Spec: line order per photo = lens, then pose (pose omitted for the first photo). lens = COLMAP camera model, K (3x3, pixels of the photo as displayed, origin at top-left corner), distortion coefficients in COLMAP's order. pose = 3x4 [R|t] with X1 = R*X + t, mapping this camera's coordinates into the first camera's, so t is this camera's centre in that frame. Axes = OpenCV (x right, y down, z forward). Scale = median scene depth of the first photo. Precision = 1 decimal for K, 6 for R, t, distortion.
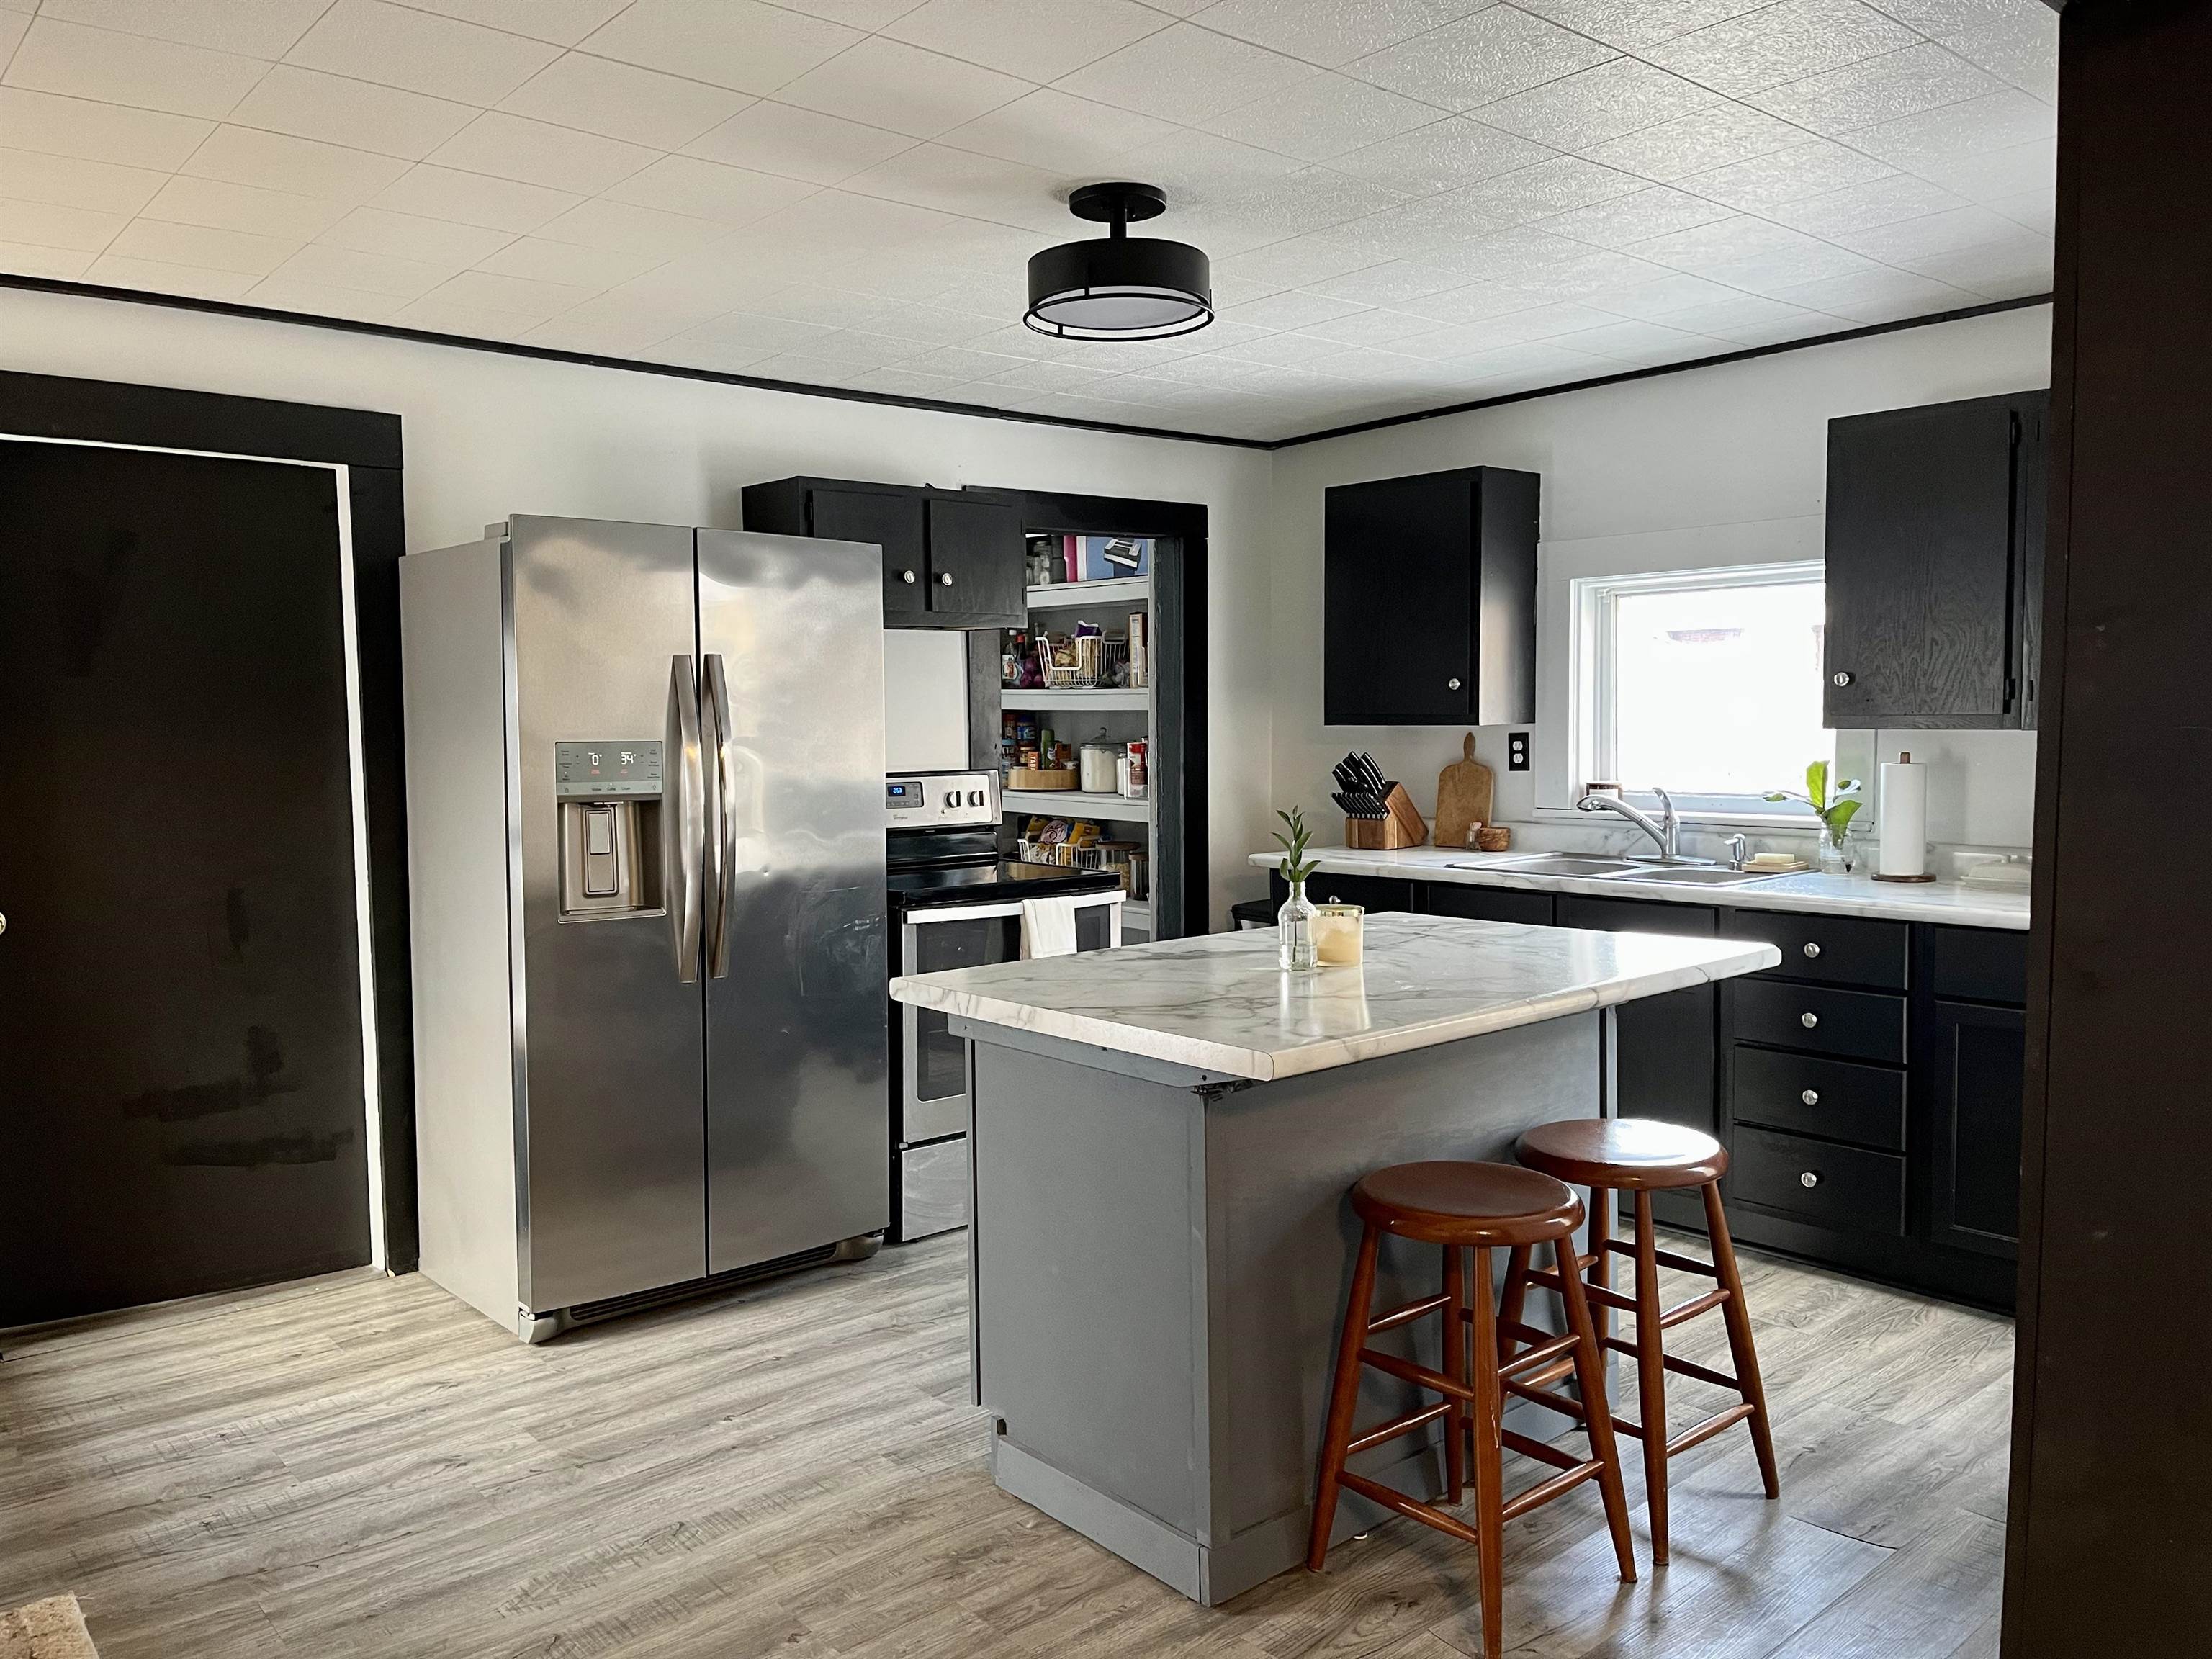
lens RADIAL K [[1681.3, 0, 1102.1], [0, 1681.3, 830.5], [0, 0, 1]] dist [0.064663, -0.088329]
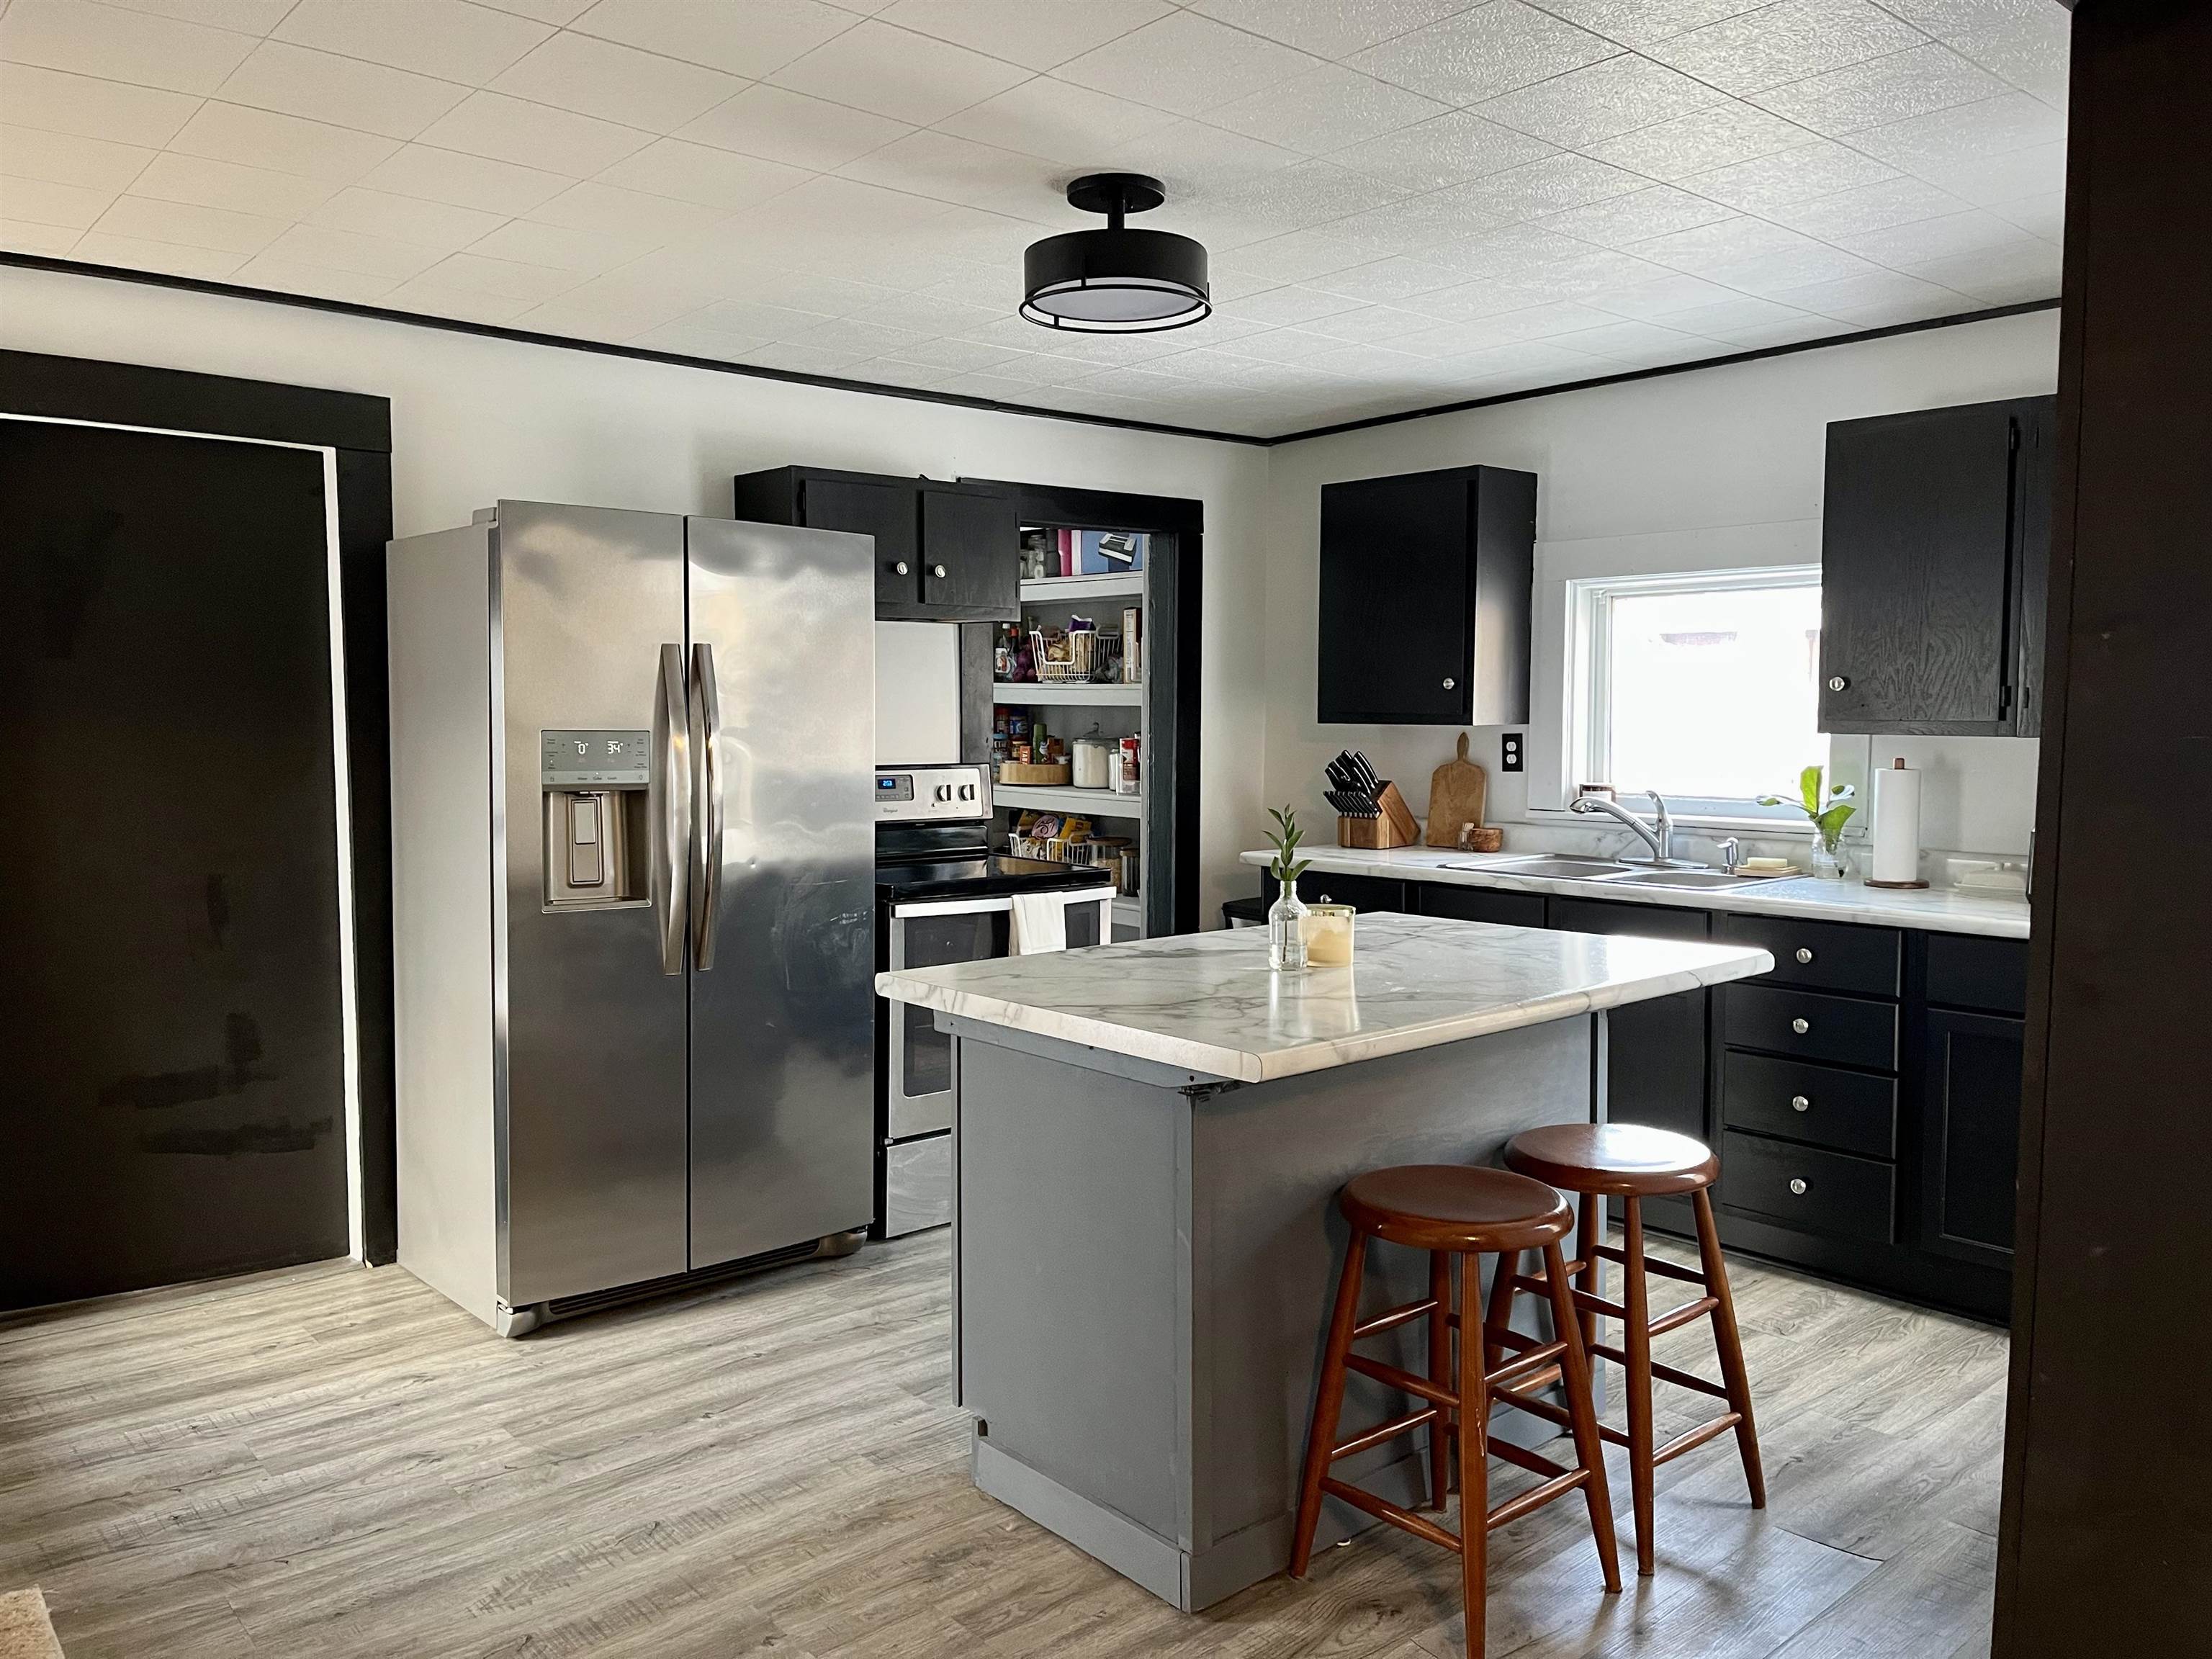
lens RADIAL K [[1681.3, 0, 1104.5], [0, 1681.3, 823.9], [0, 0, 1]] dist [0.064663, -0.088329]
pose [[0.999902, 0.012691, 0.005910, 0.001133], [-0.012685, 0.999919, -0.001056, -0.000507], [-0.005923, 0.000981, 0.999982, 0.007556]]
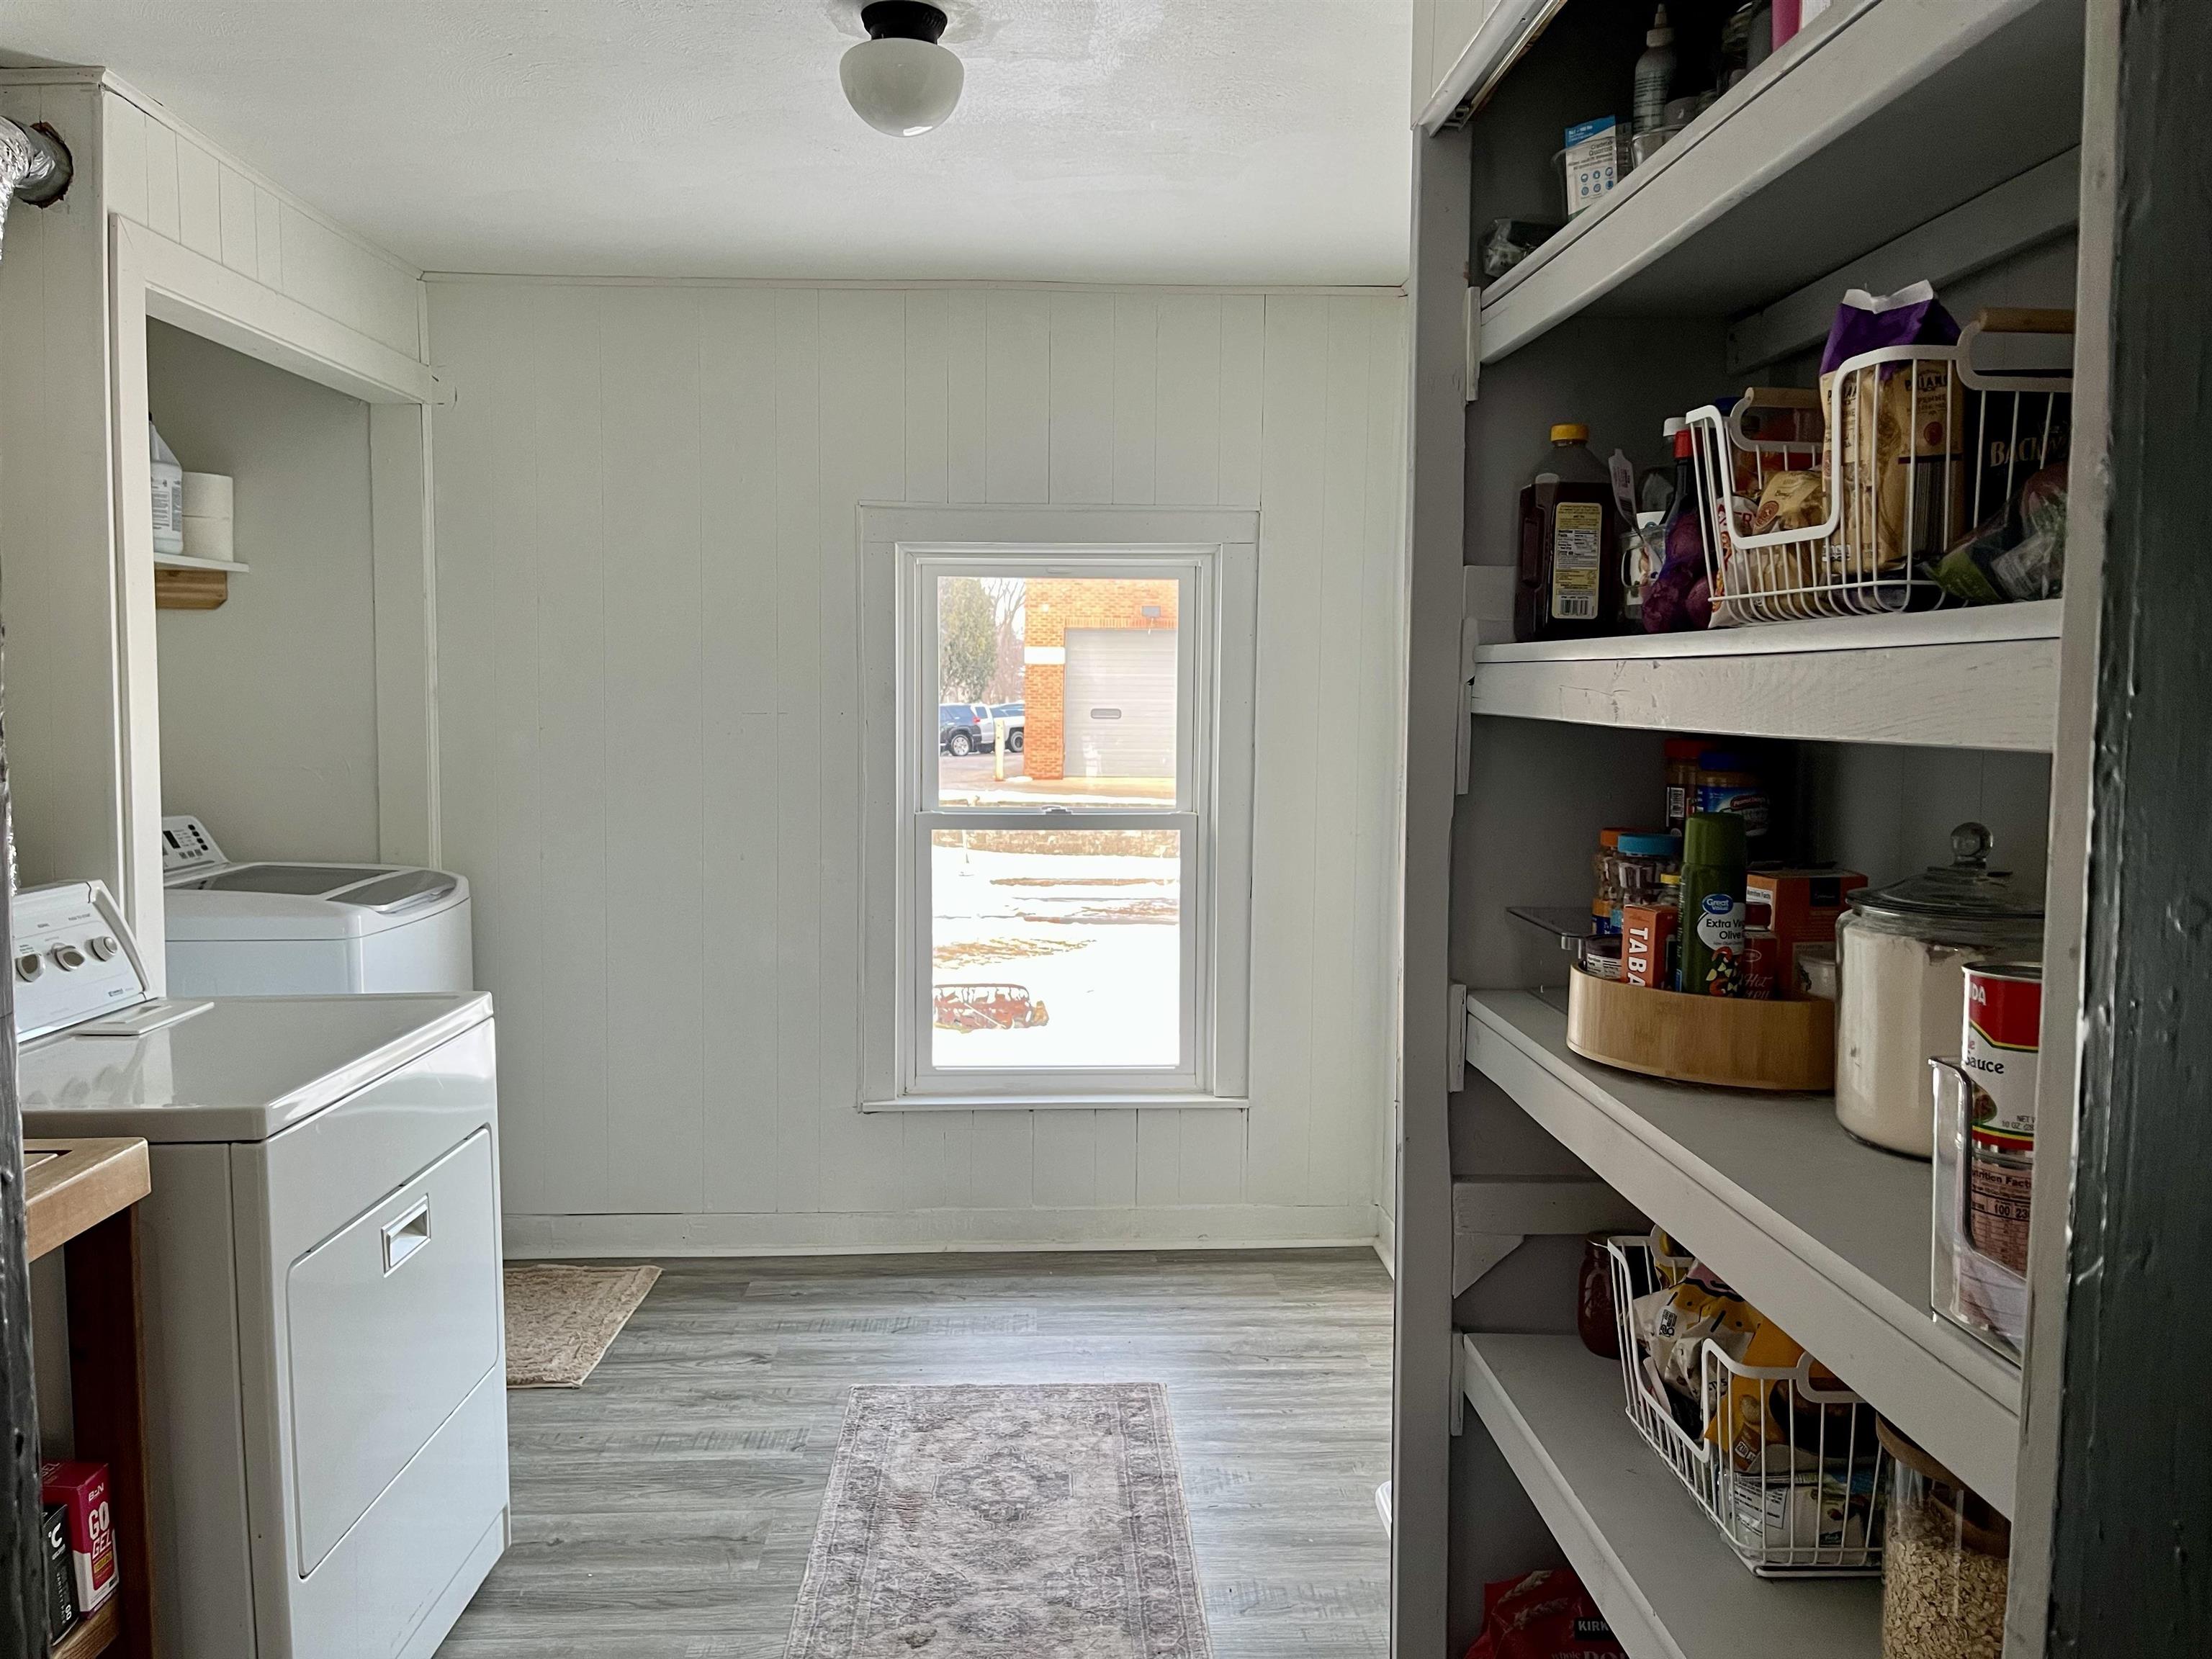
lens RADIAL K [[1681.3, 0, 1102.3], [0, 1681.3, 812.9], [0, 0, 1]] dist [0.064663, -0.088329]
pose [[0.792666, 0.046644, -0.607870, 0.073180], [-0.041778, 0.998881, 0.022169, -0.110020], [0.608224, 0.007823, 0.793727, 1.371805]]
